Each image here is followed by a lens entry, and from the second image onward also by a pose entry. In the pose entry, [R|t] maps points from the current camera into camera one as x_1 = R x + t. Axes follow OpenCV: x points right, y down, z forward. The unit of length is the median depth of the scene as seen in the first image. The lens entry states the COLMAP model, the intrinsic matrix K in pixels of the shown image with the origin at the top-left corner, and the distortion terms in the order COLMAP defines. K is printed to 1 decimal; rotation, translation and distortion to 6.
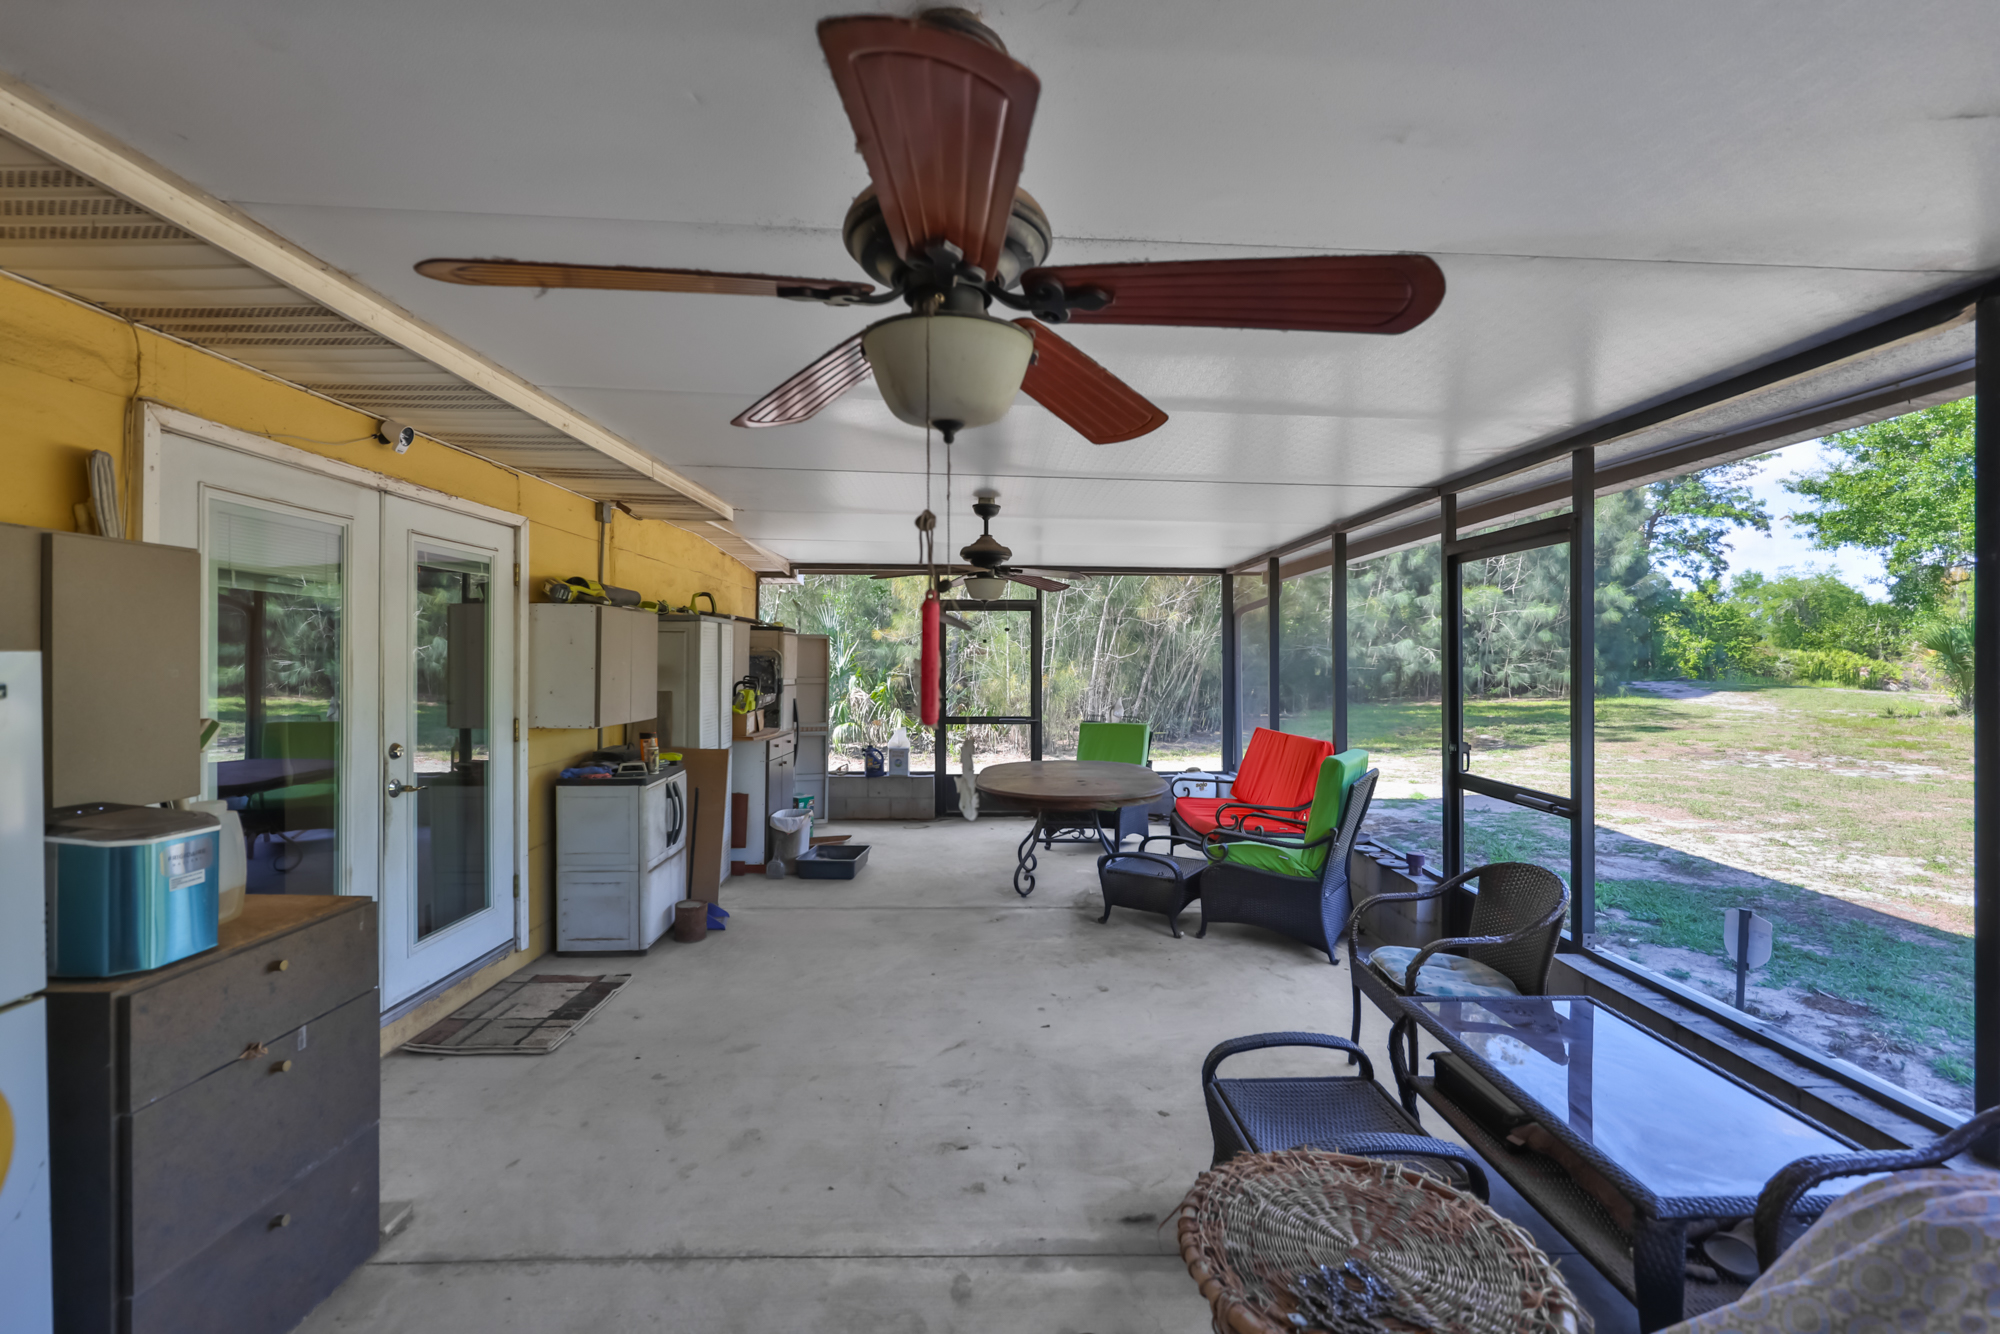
lens RADIAL K [[803.8, 0, 1005.4], [0, 803.8, 664.2], [0, 0, 1]] dist [0.000839, 0.000982]
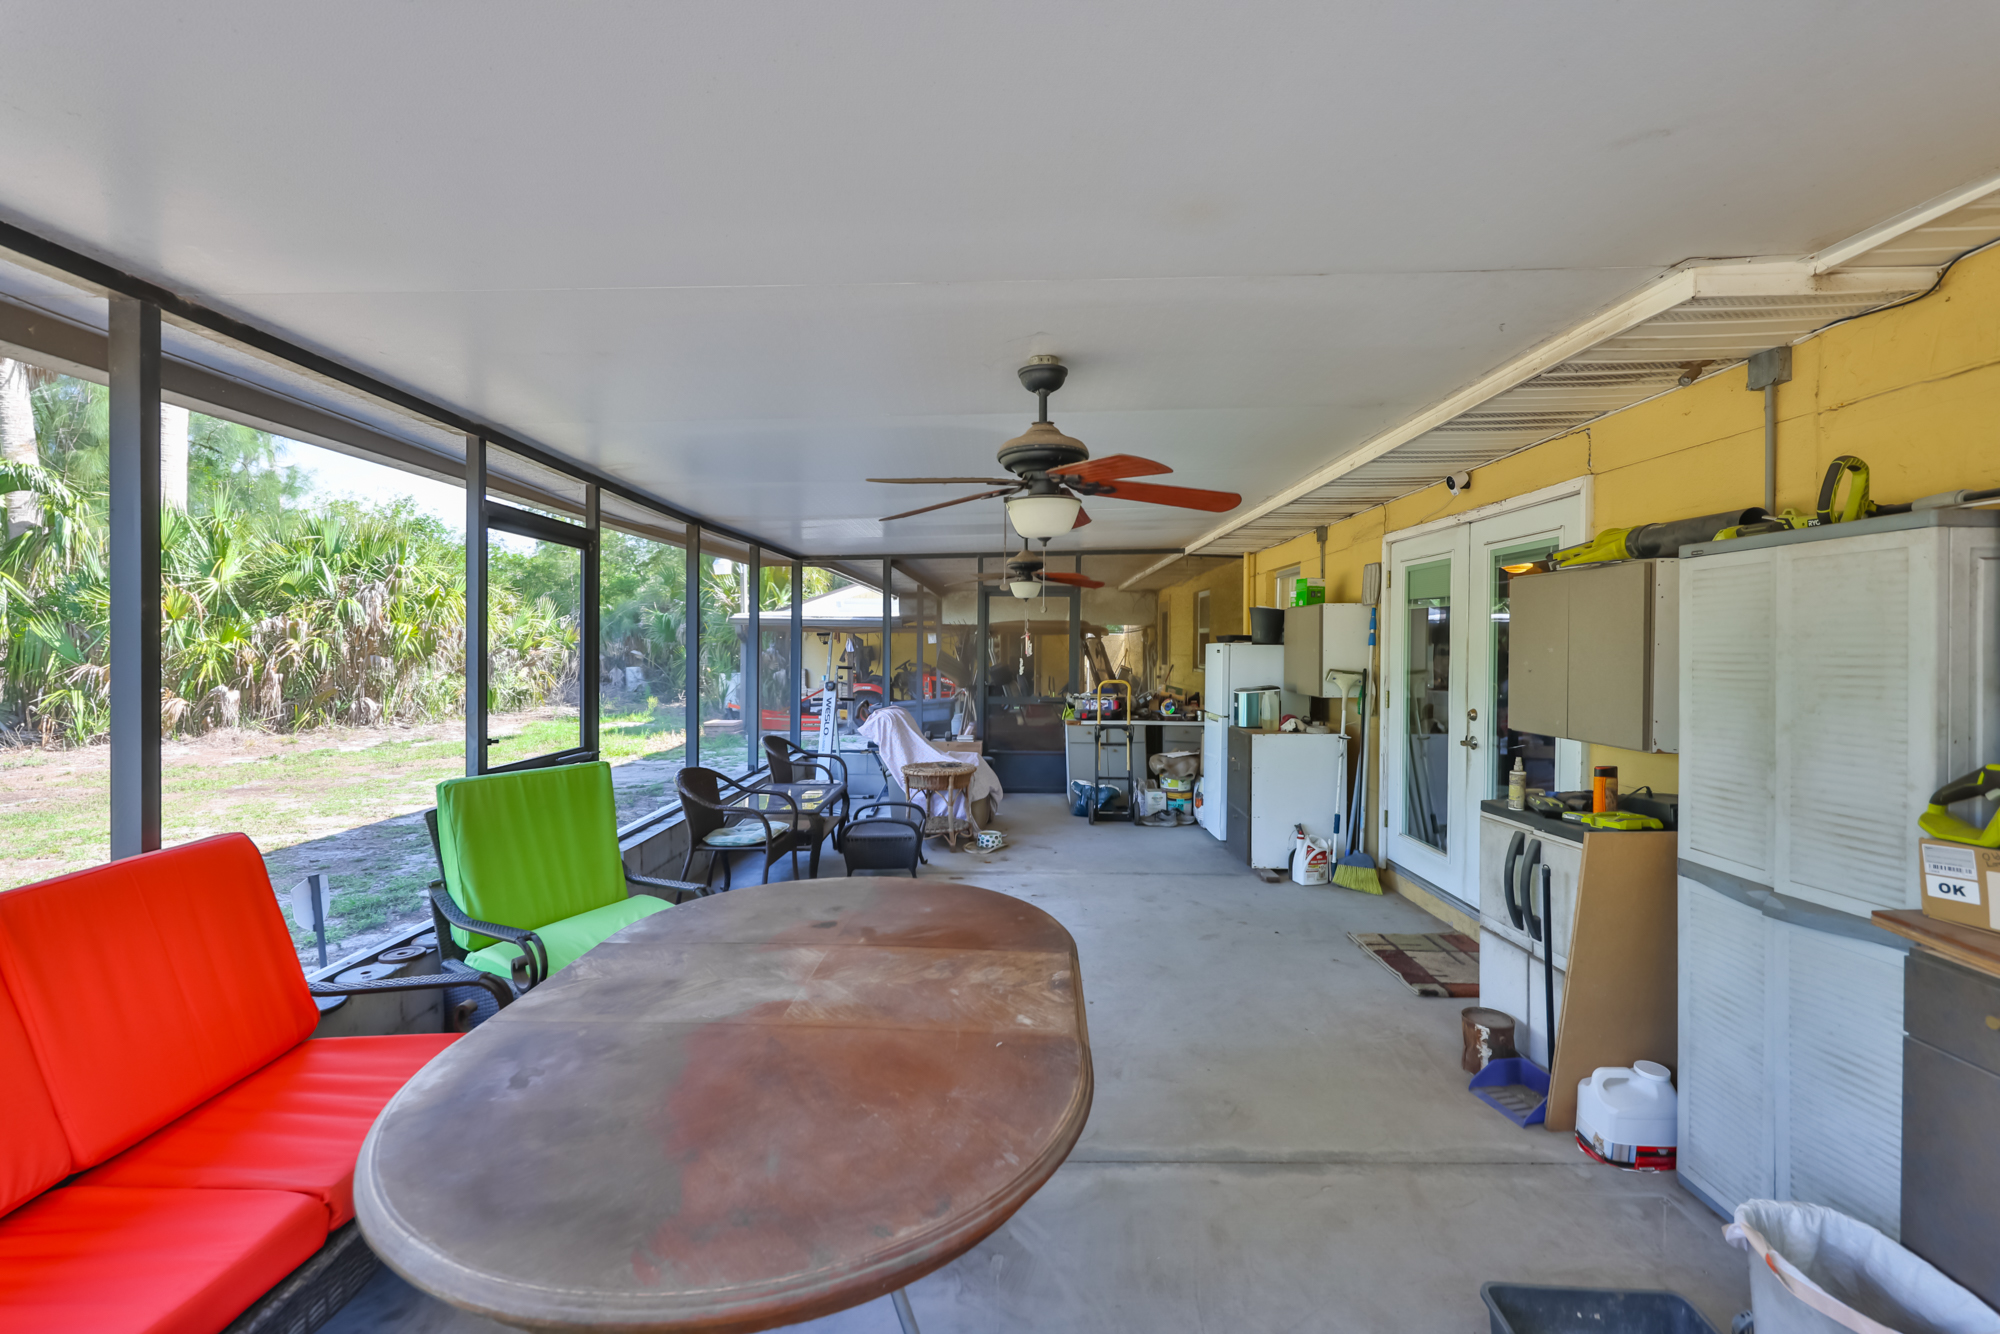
lens RADIAL K [[803.8, 0, 995.0], [0, 803.8, 654.0], [0, 0, 1]] dist [0.000839, 0.000982]
pose [[-0.999462, -0.006878, 0.032054, -0.012571], [-0.006468, 0.999896, 0.012864, -0.003909], [-0.032139, 0.012649, -0.999403, 2.164571]]
